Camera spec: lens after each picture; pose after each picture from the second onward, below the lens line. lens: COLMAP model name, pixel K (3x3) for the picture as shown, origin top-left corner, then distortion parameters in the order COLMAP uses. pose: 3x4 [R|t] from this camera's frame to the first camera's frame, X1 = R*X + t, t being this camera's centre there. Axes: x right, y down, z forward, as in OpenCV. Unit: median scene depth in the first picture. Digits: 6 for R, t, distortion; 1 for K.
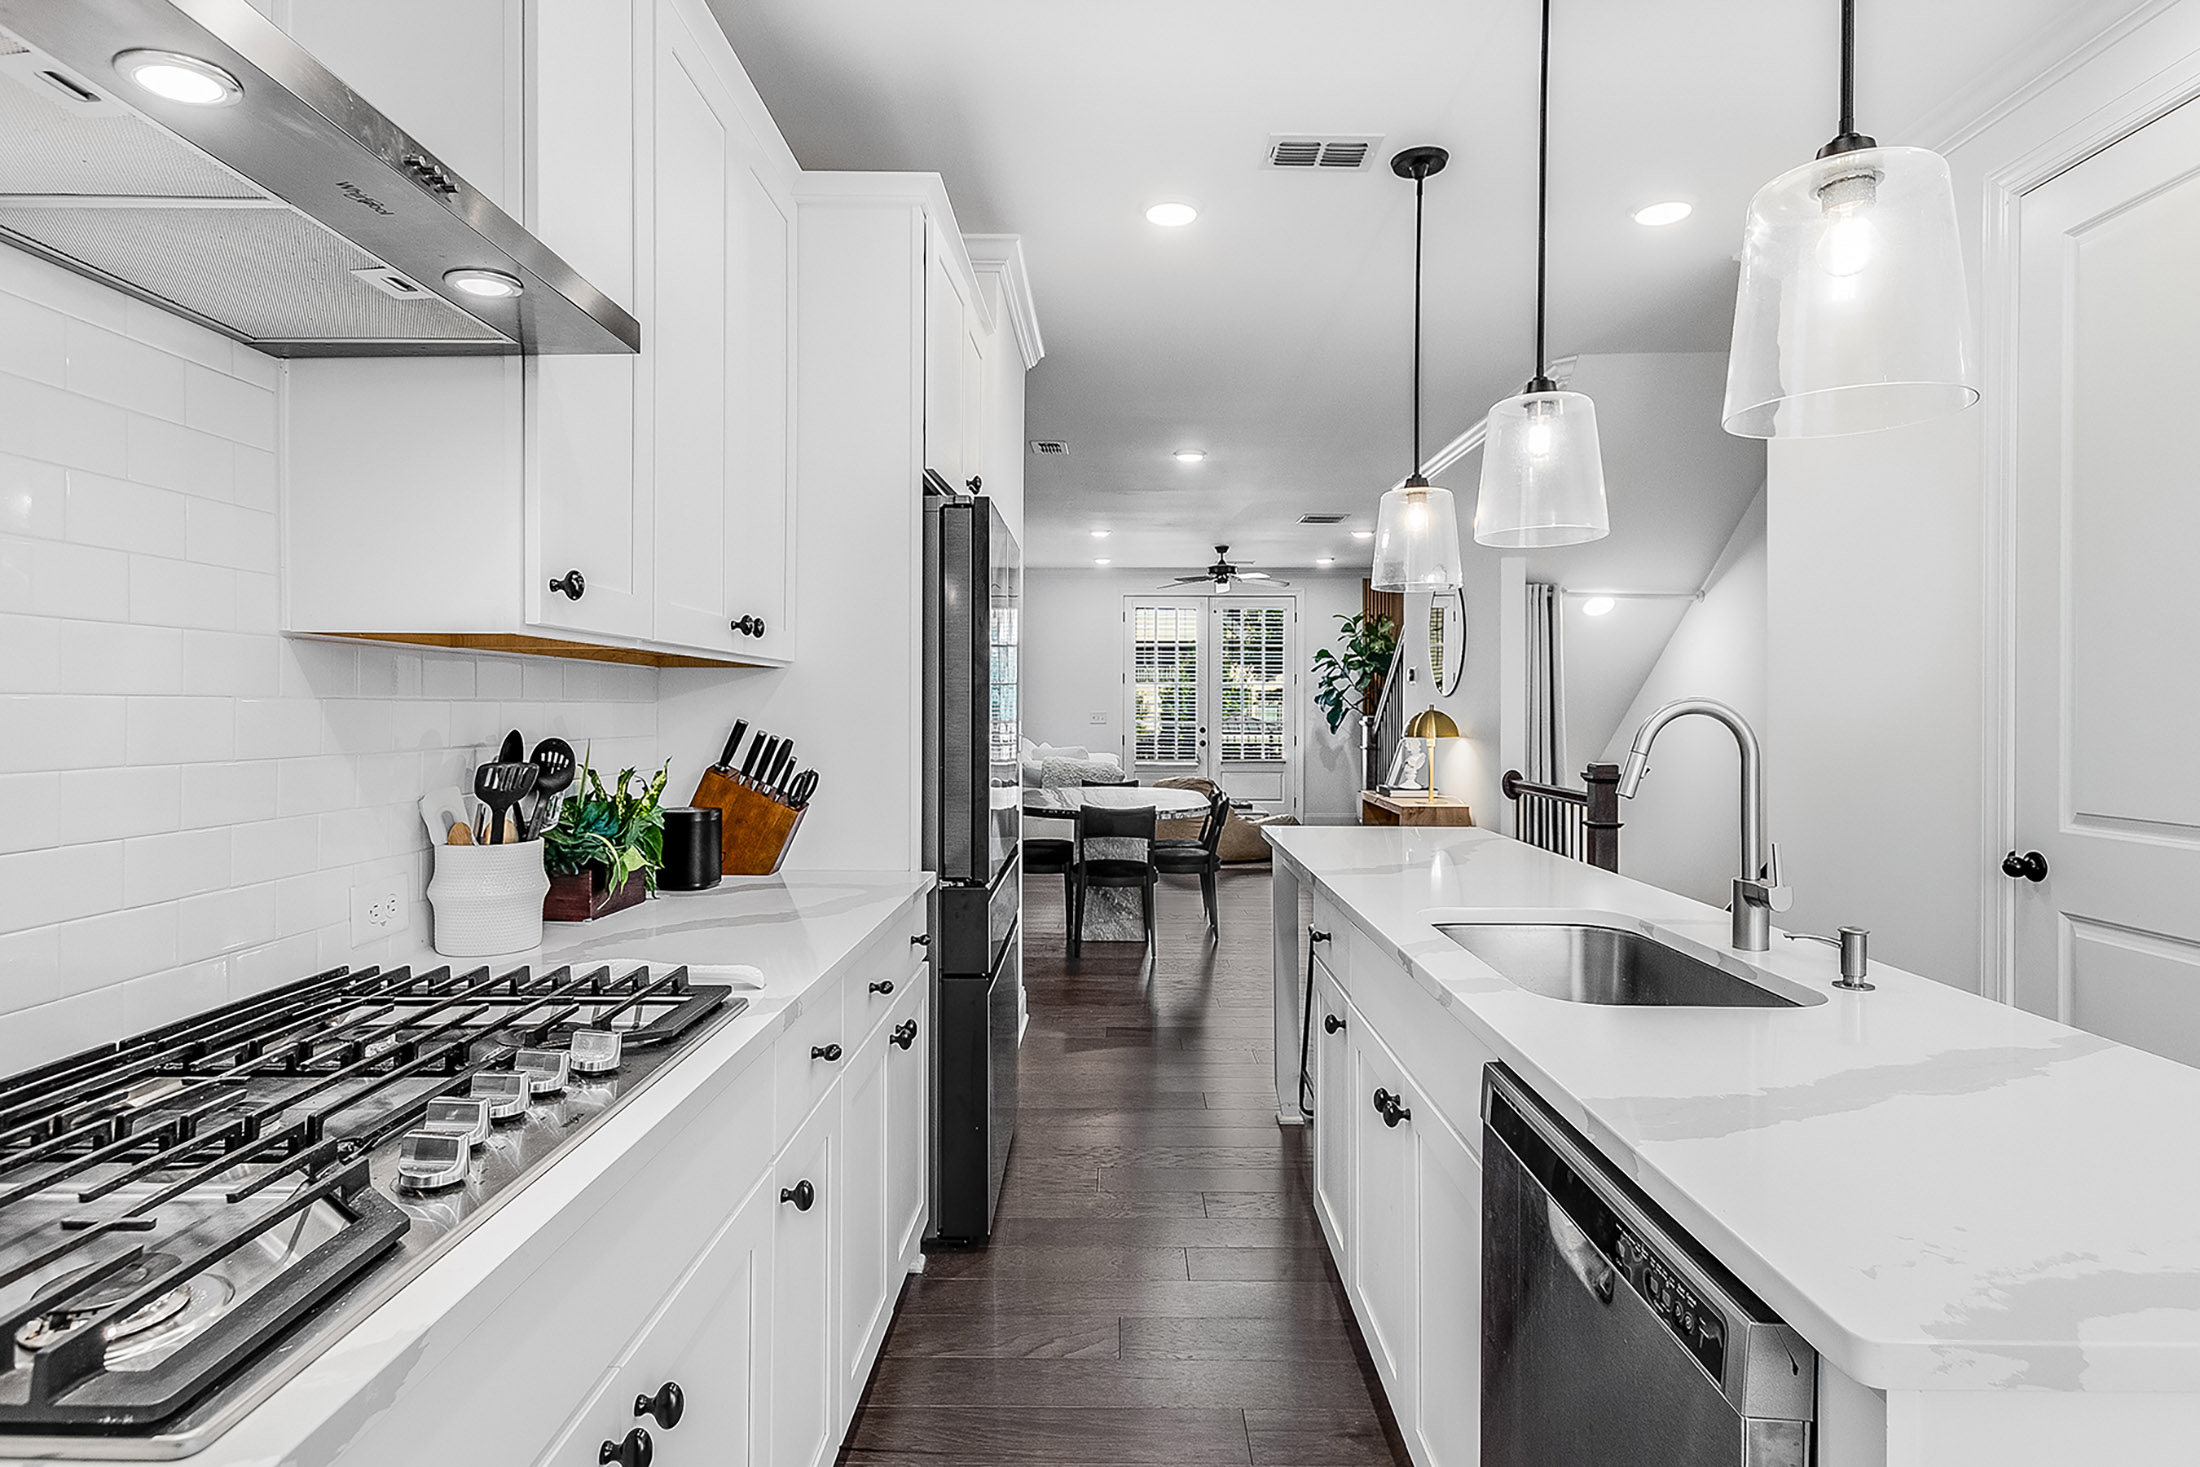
lens RADIAL K [[1180.3, 0, 1095.1], [0, 1180.3, 719.2], [0, 0, 1]] dist [0.002175, -0.001233]
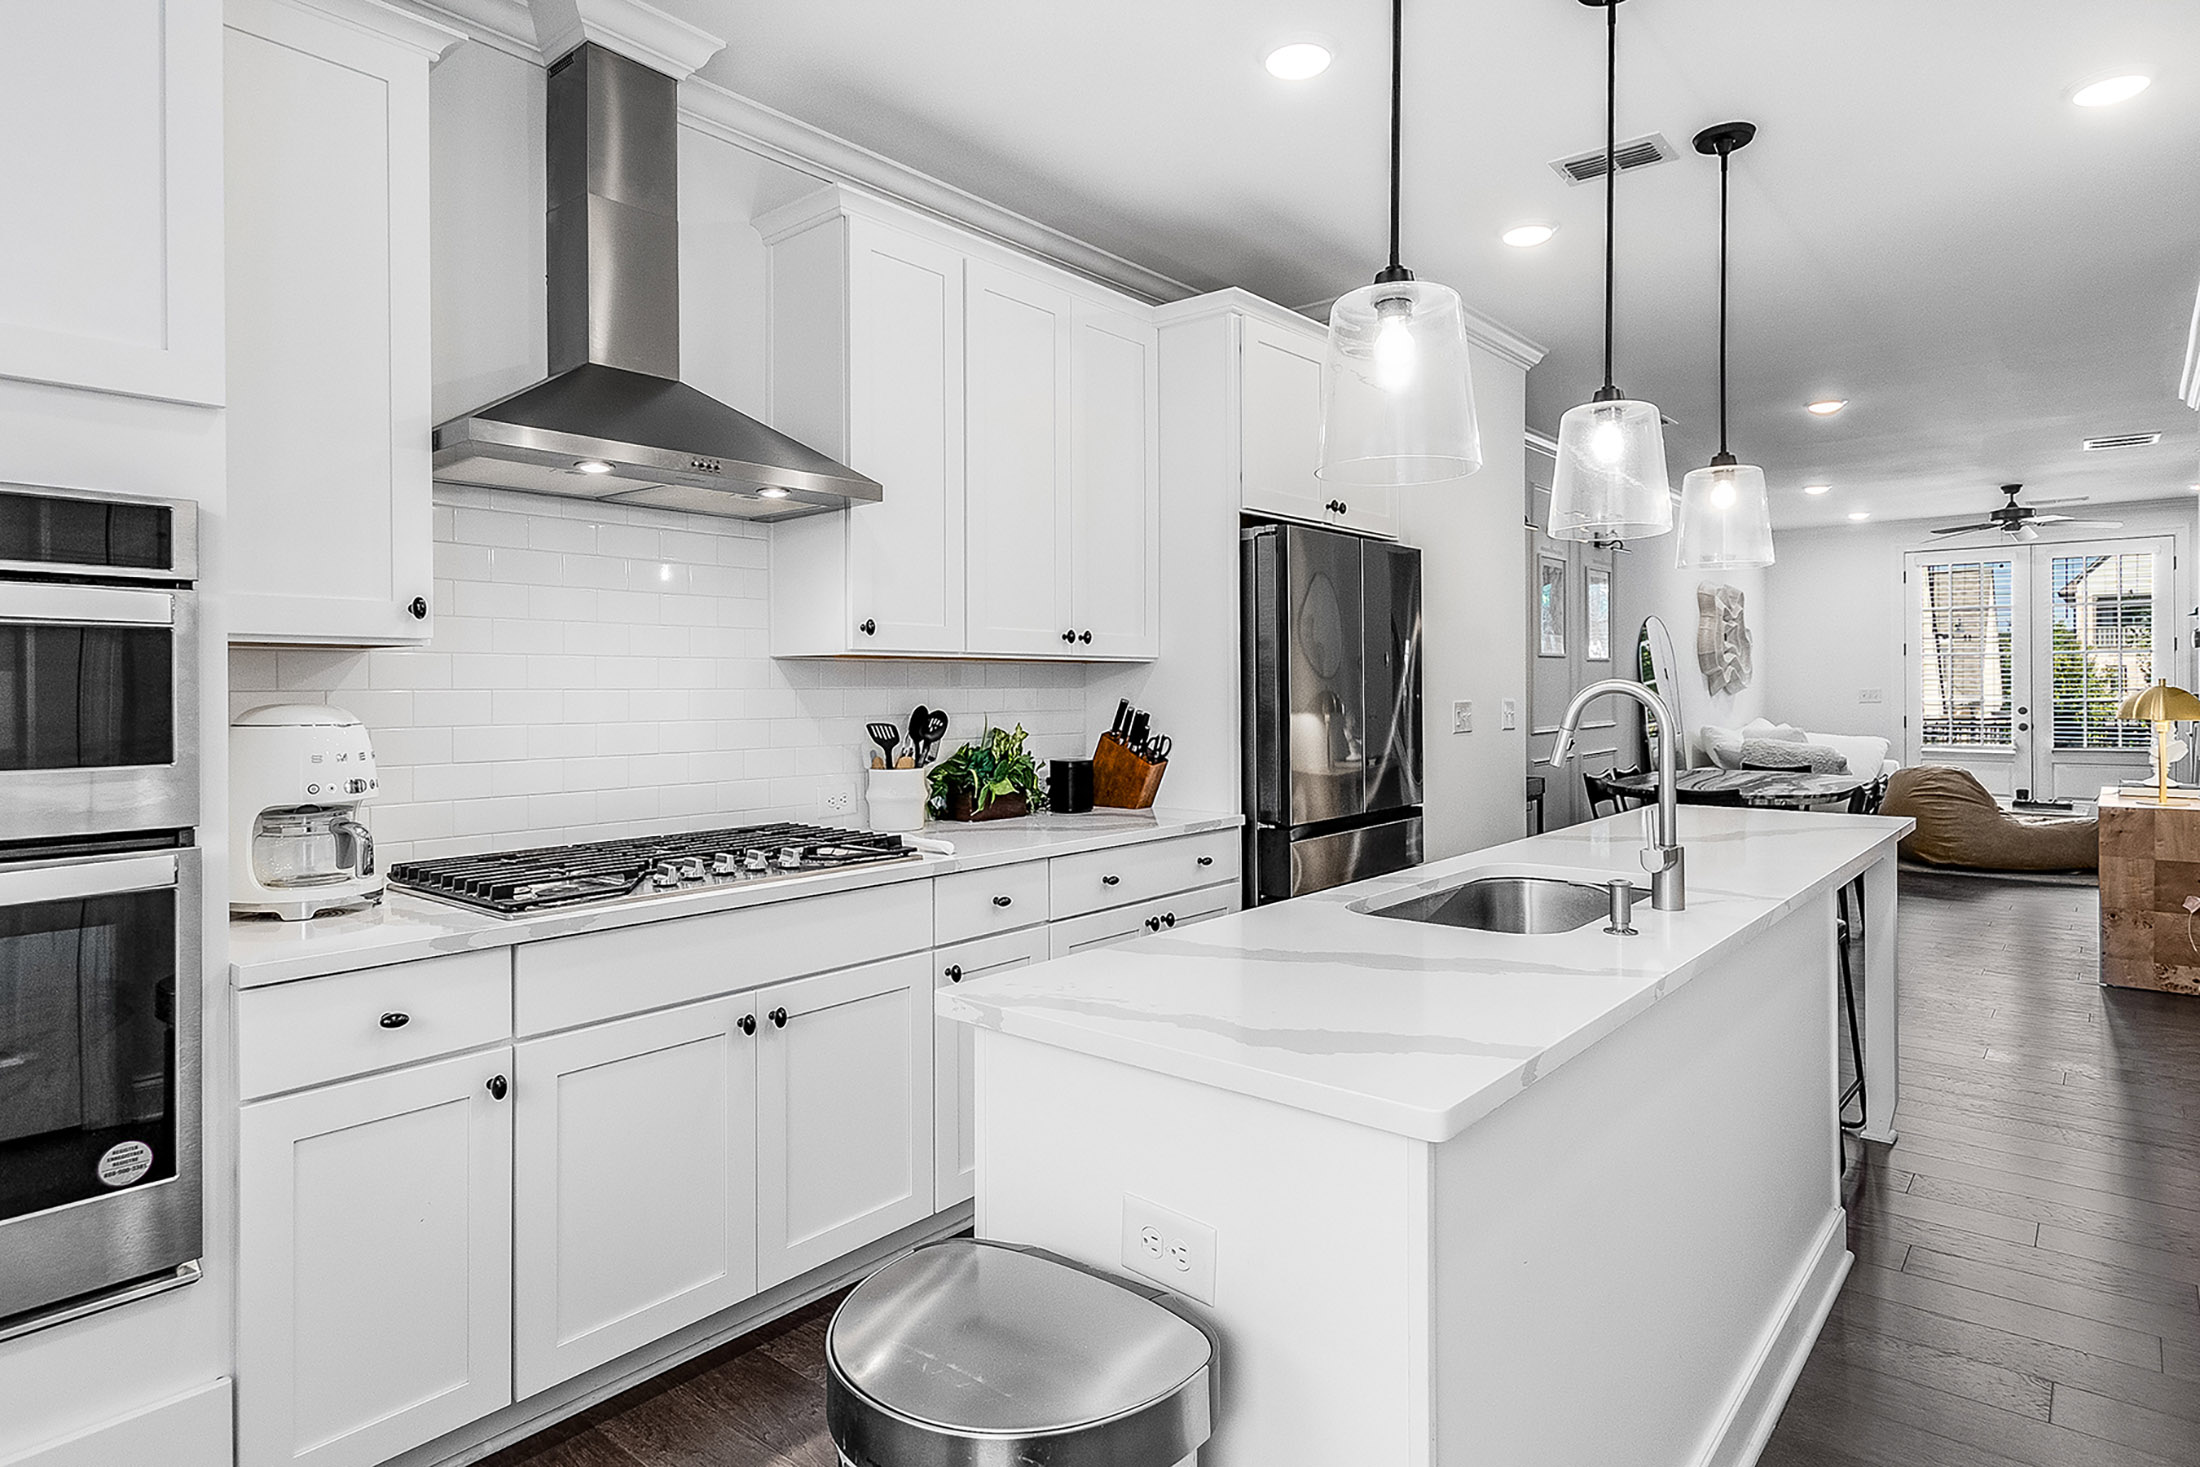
lens RADIAL K [[1180.3, 0, 1110.8], [0, 1180.3, 691.9], [0, 0, 1]] dist [0.002175, -0.001233]
pose [[0.773688, -0.004444, -0.633551, 0.130987], [0.001483, 0.999985, -0.005204, -0.000186], [0.633565, 0.003087, 0.773684, -0.024945]]
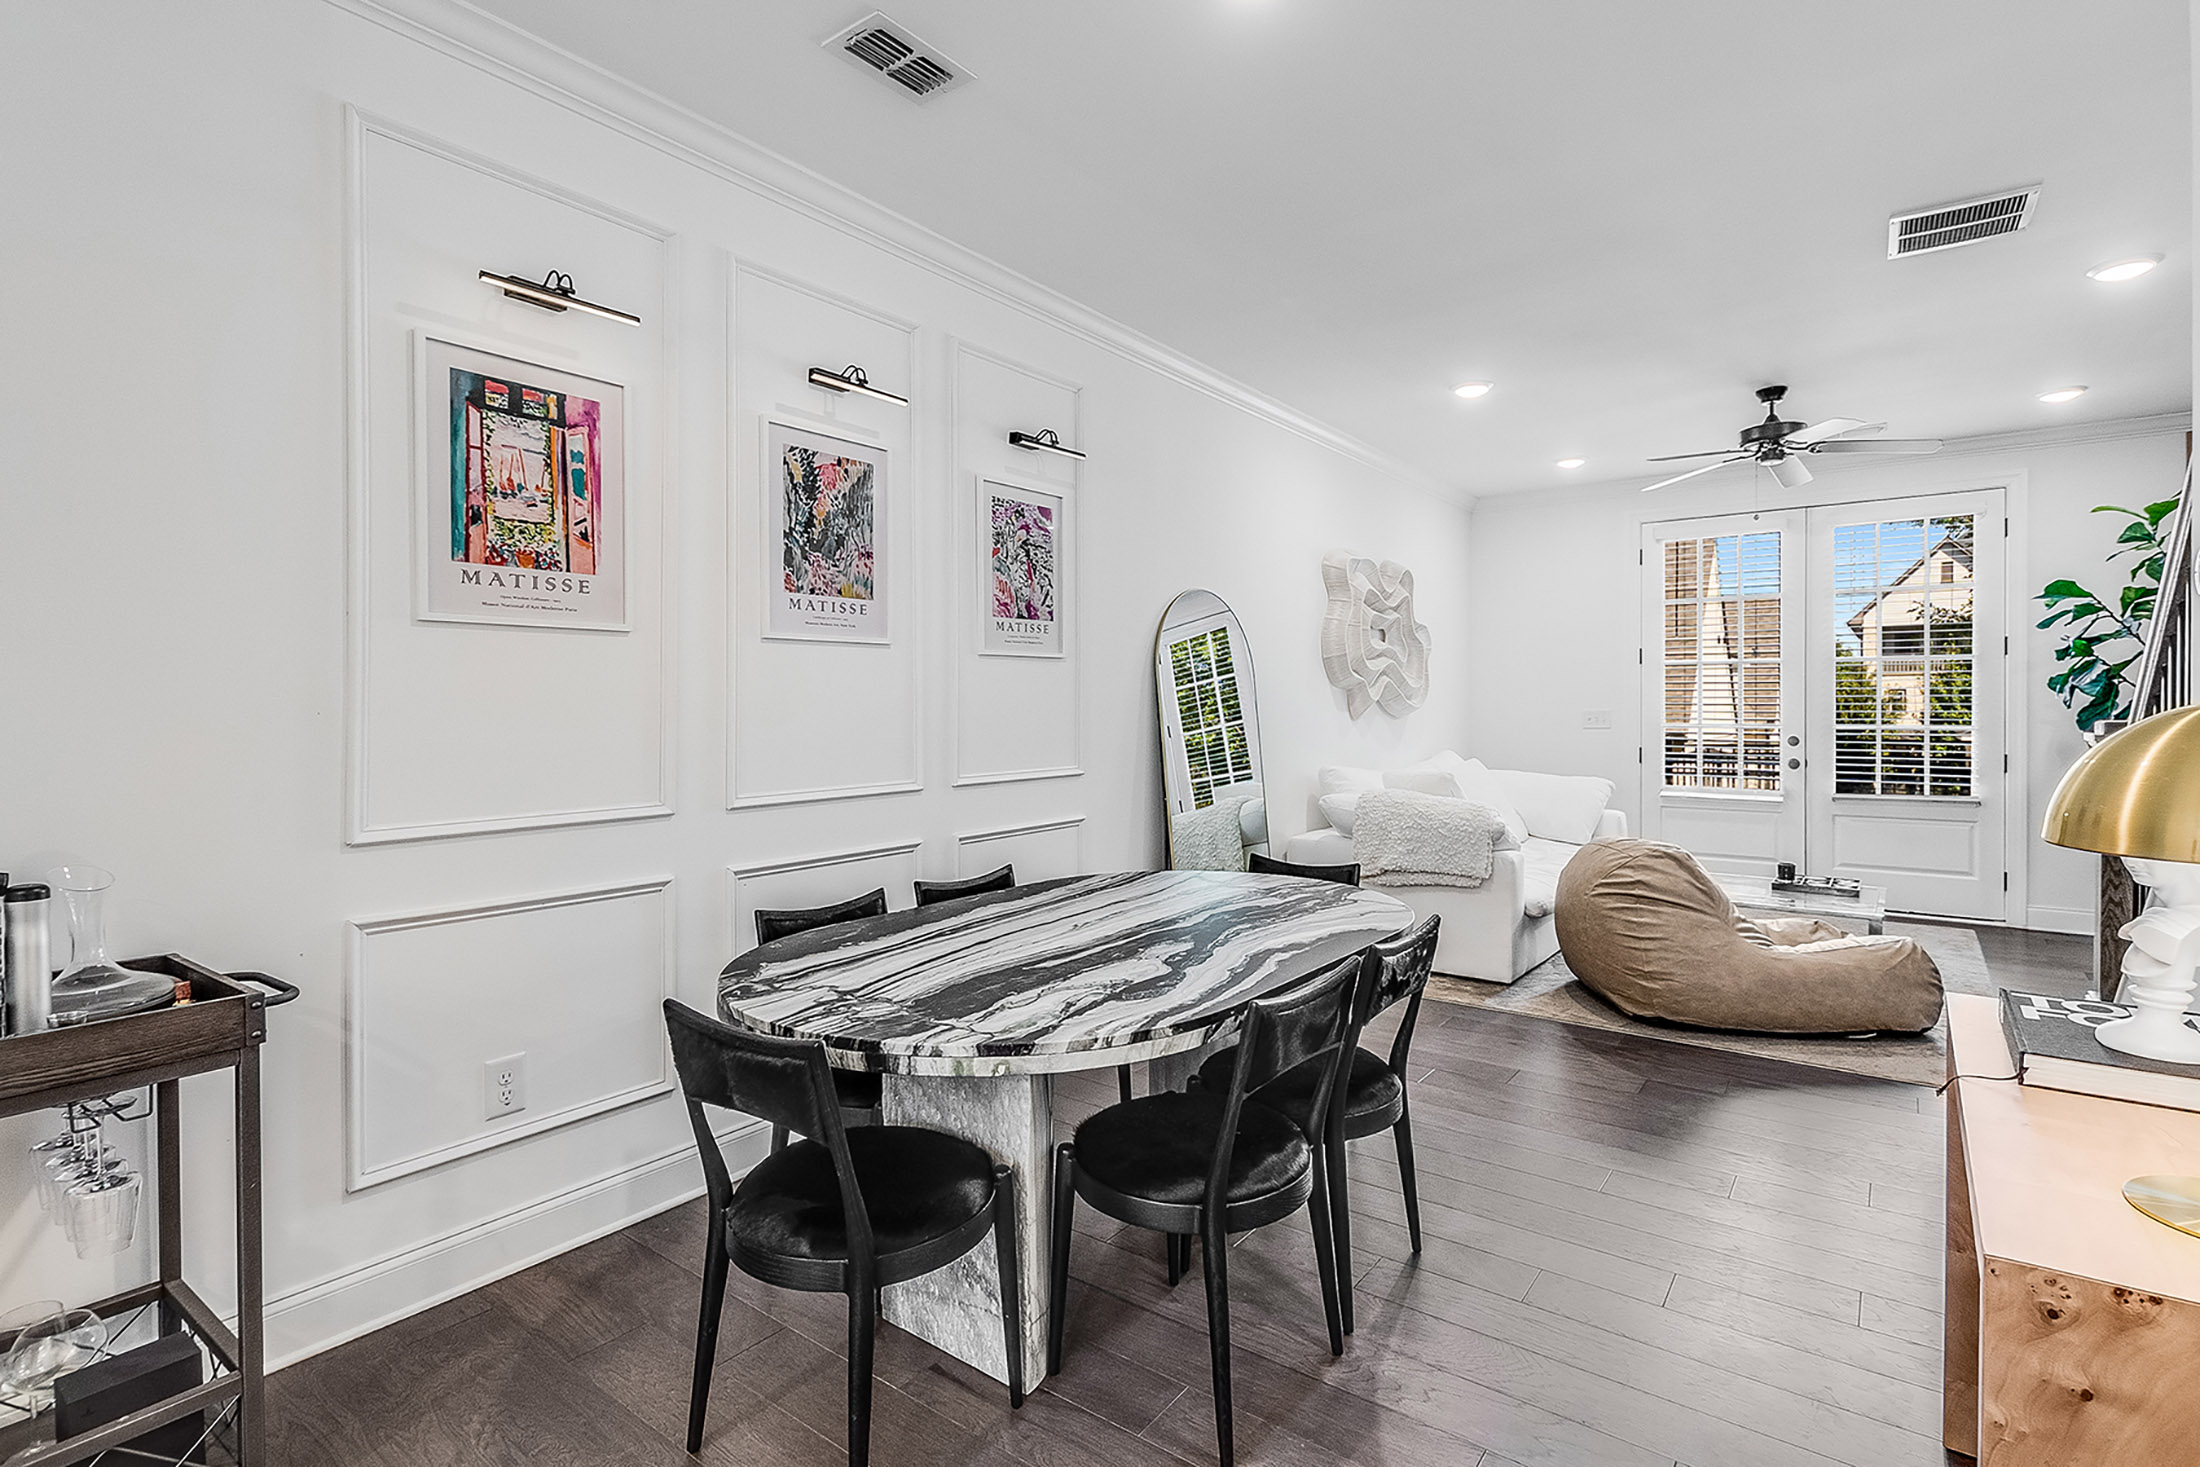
lens RADIAL K [[1042.5, 0, 1110.7], [0, 1042.5, 718.9], [0, 0, 1]] dist [0.009258, -0.001722]
pose [[0.811440, 0.001091, -0.584435, 0.129332], [0.000331, 0.999997, 0.002326, -0.002833], [0.584436, -0.002081, 0.811437, 0.422238]]
